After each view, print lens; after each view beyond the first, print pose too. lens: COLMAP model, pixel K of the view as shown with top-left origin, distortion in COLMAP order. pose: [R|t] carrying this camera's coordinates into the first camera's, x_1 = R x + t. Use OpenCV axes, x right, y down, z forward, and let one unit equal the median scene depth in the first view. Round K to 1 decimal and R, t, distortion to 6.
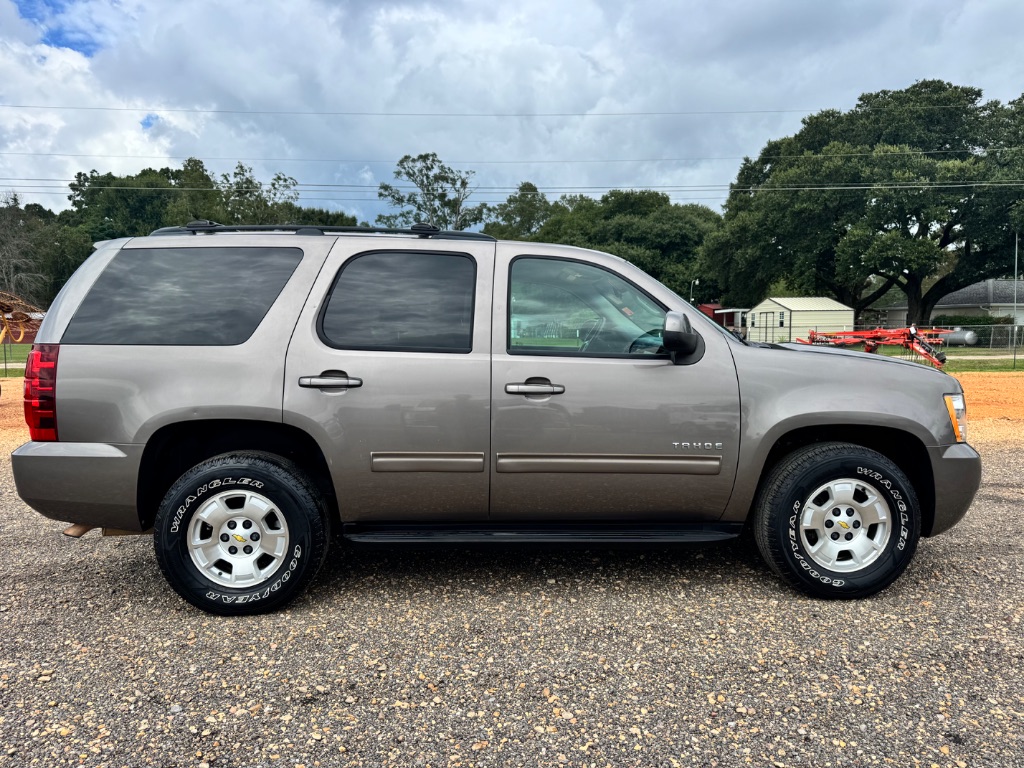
lens RADIAL K [[757.3, 0, 512.0], [0, 757.3, 384.0], [0, 0, 1]] dist [0.003306, -0.001718]
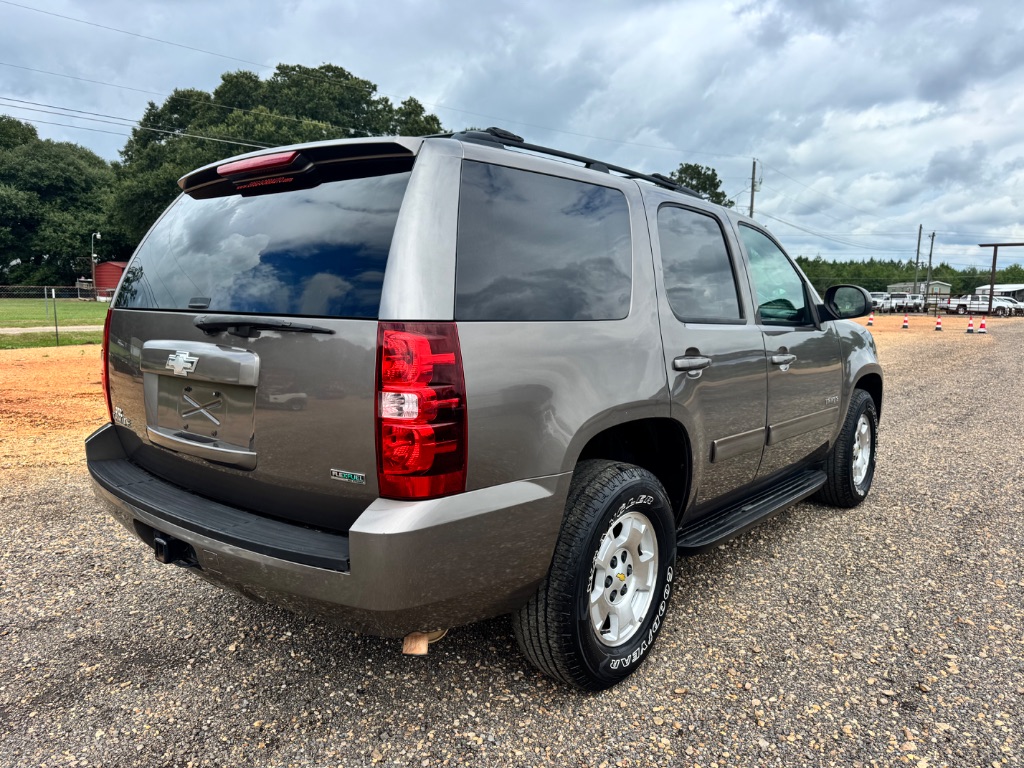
lens RADIAL K [[757.3, 0, 512.0], [0, 757.3, 384.0], [0, 0, 1]] dist [0.003306, -0.001718]
pose [[0.683220, -0.066108, 0.727214, -0.090833], [0.030512, 0.997608, 0.062023, -0.003181], [-0.729575, -0.020186, 0.683603, 0.054723]]
